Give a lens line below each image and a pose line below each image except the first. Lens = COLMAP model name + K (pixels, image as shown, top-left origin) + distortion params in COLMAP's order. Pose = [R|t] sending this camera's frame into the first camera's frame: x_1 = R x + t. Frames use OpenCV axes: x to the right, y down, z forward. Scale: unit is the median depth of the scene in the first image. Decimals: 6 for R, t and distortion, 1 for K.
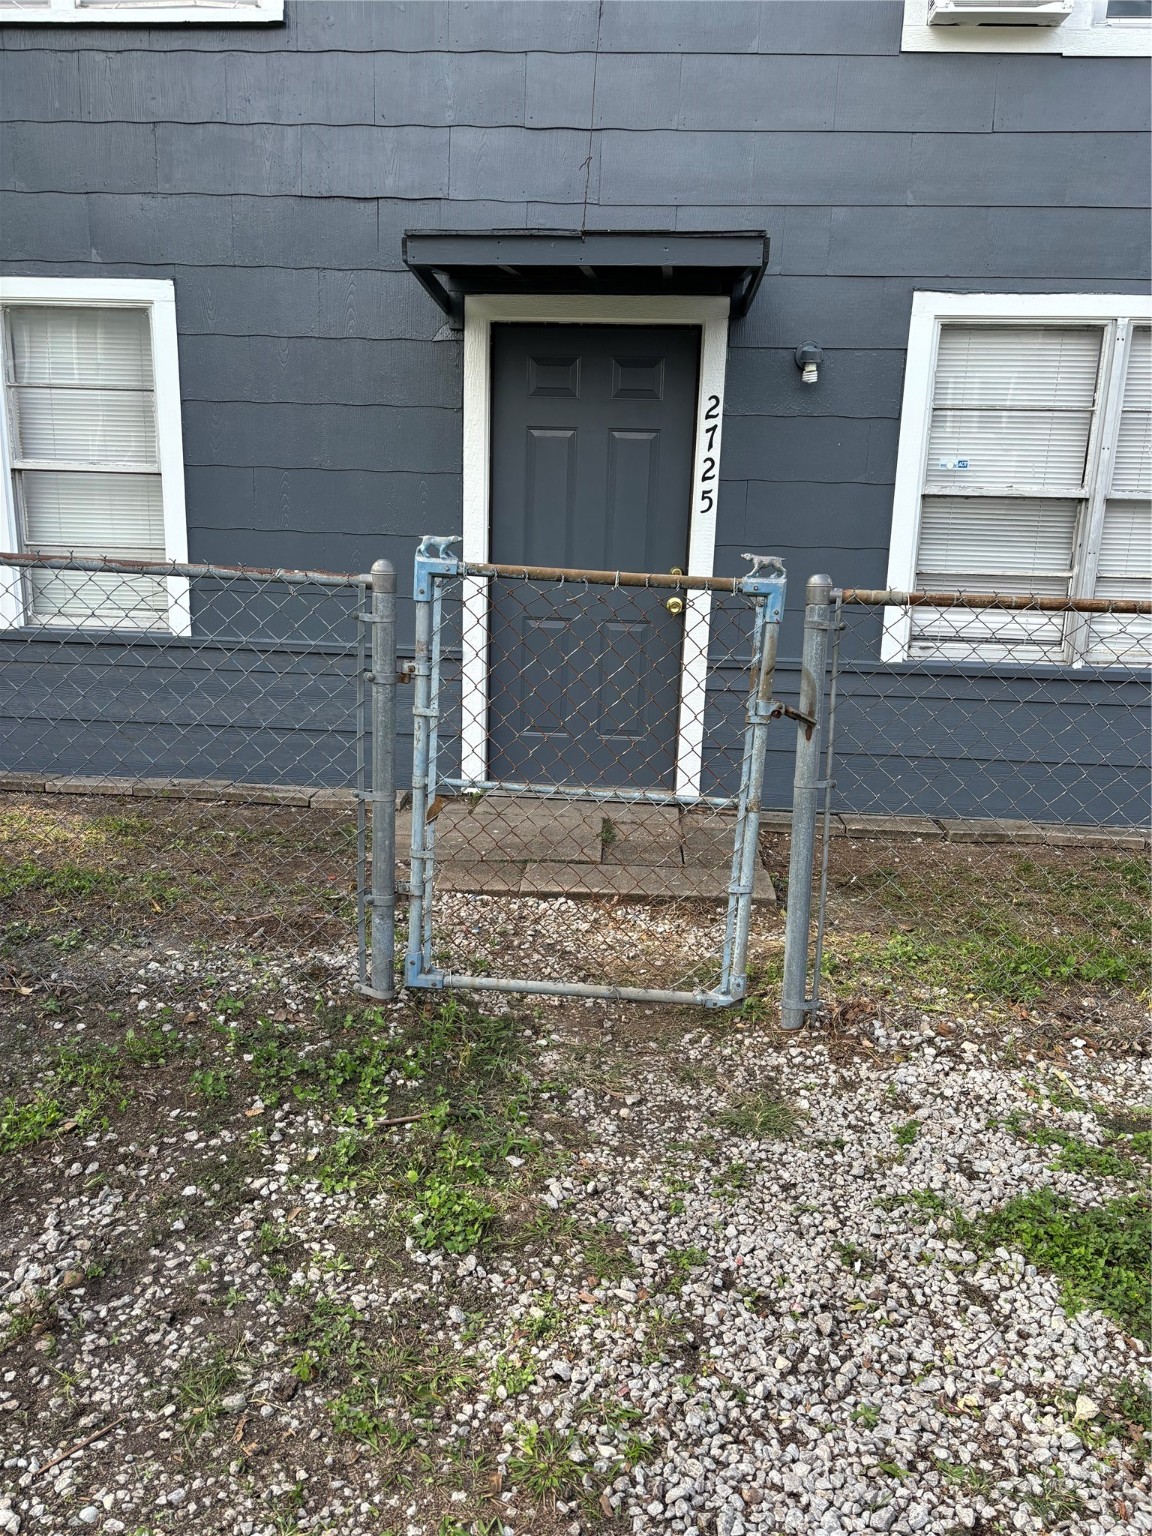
lens RADIAL K [[1159.2, 0, 564.8], [0, 1159.2, 781.1], [0, 0, 1]] dist [0.054092, -0.059010]
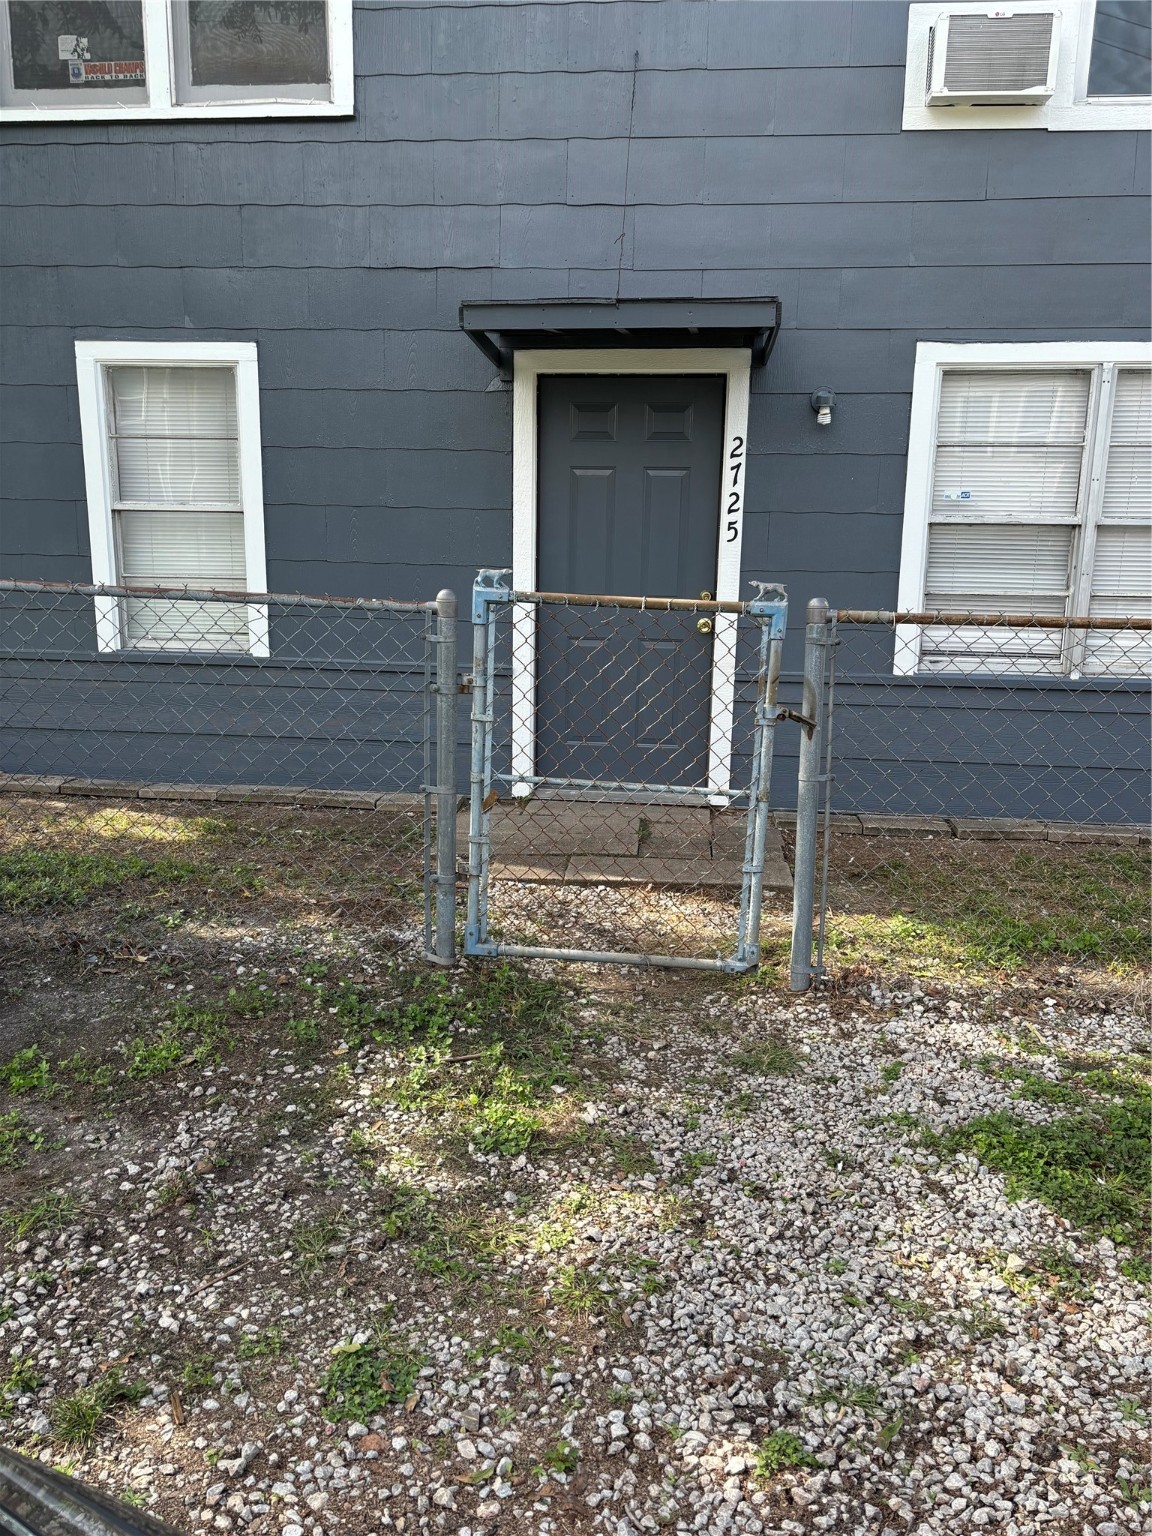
lens RADIAL K [[1159.2, 0, 576.9], [0, 1159.2, 774.1], [0, 0, 1]] dist [0.054092, -0.059010]
pose [[0.999468, -0.005190, -0.032213, 0.012891], [0.004424, 0.999707, -0.023789, 0.024259], [0.032327, 0.023634, 0.999198, -0.157598]]
